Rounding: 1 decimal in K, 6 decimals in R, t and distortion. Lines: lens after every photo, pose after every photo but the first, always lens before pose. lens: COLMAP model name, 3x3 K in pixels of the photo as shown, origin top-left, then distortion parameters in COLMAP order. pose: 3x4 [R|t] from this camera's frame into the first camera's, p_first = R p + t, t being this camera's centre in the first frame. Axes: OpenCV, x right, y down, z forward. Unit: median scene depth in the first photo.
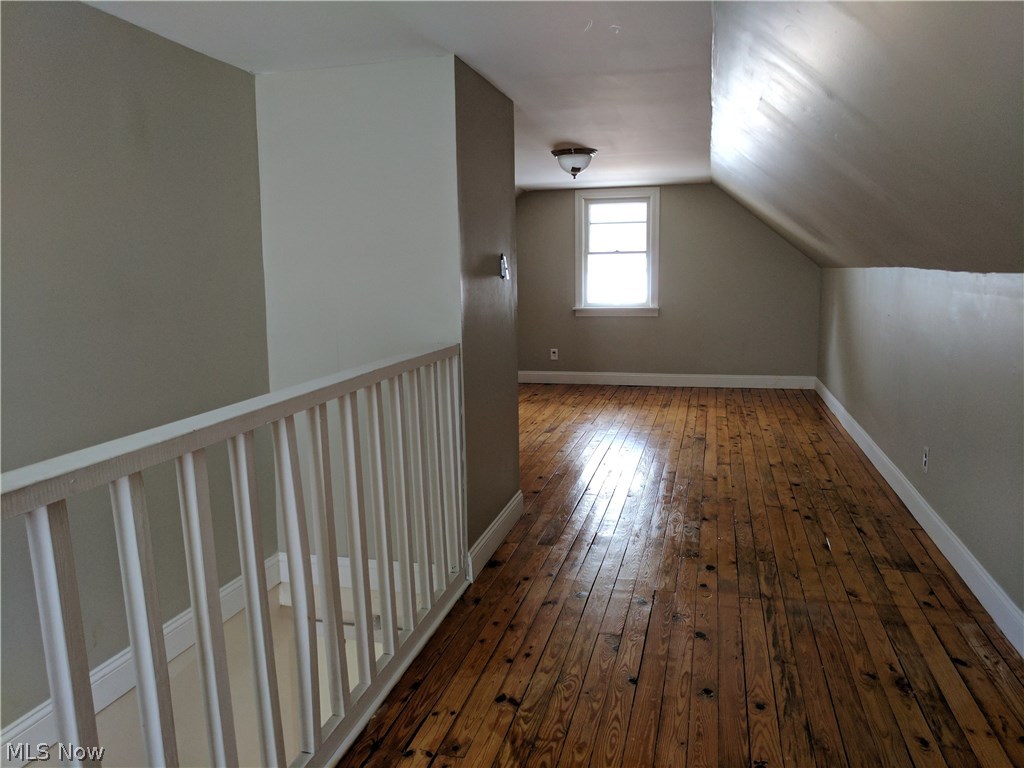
lens RADIAL K [[762.0, 0, 523.5], [0, 762.0, 385.5], [0, 0, 1]] dist [0.004713, -0.000014]
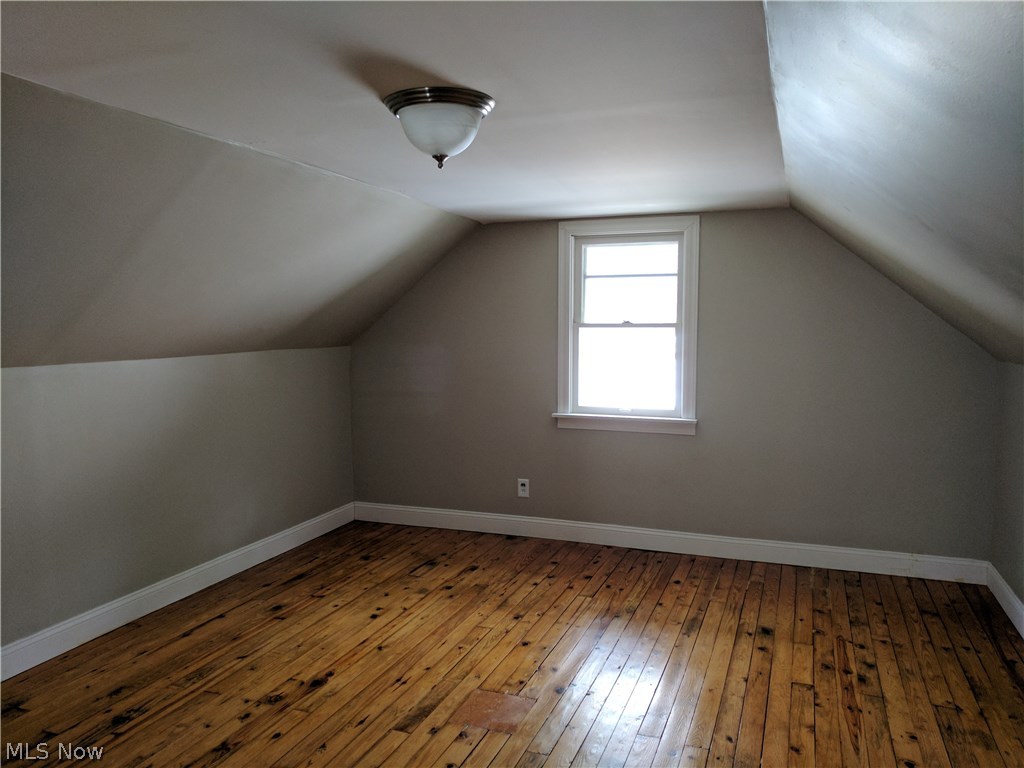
lens RADIAL K [[762.0, 0, 523.5], [0, 762.0, 385.5], [0, 0, 1]] dist [0.004713, -0.000014]
pose [[0.993227, 0.026399, -0.113148, 0.111987], [-0.034355, 0.997028, -0.068955, -0.084459], [0.110991, 0.072375, 0.991183, 0.409100]]
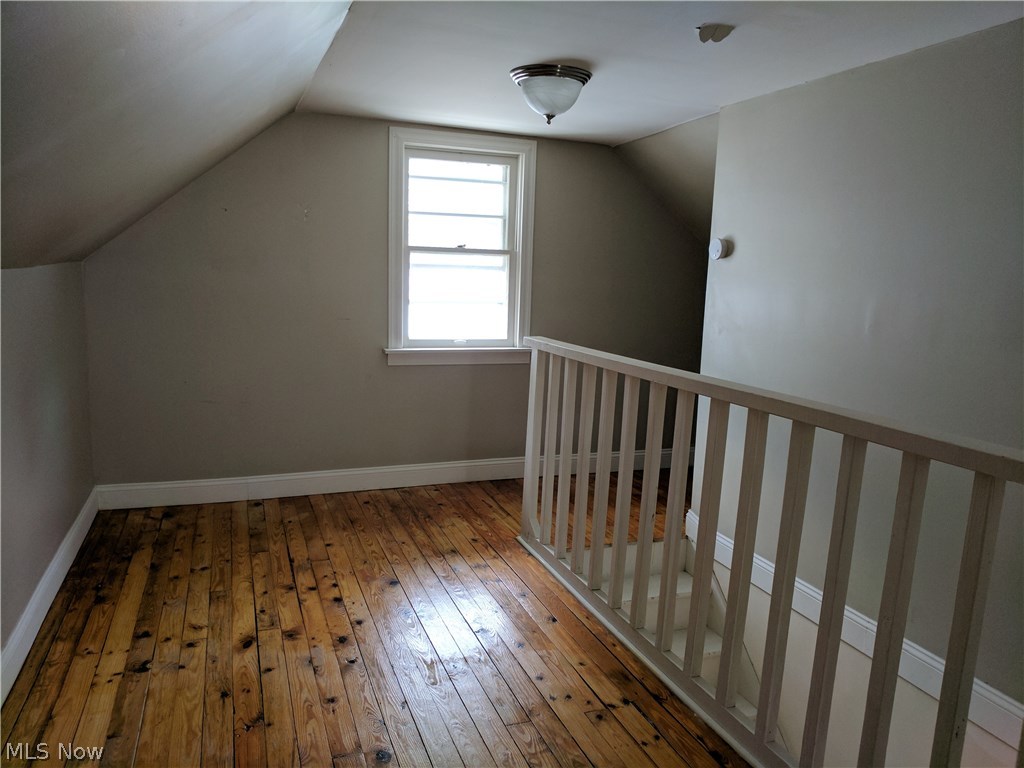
lens RADIAL K [[762.0, 0, 523.5], [0, 762.0, 385.5], [0, 0, 1]] dist [0.004713, -0.000014]
pose [[0.815443, -0.048384, 0.576812, -0.166168], [0.042070, 0.998819, 0.024308, -0.088376], [-0.577306, 0.004444, 0.816515, 0.525378]]
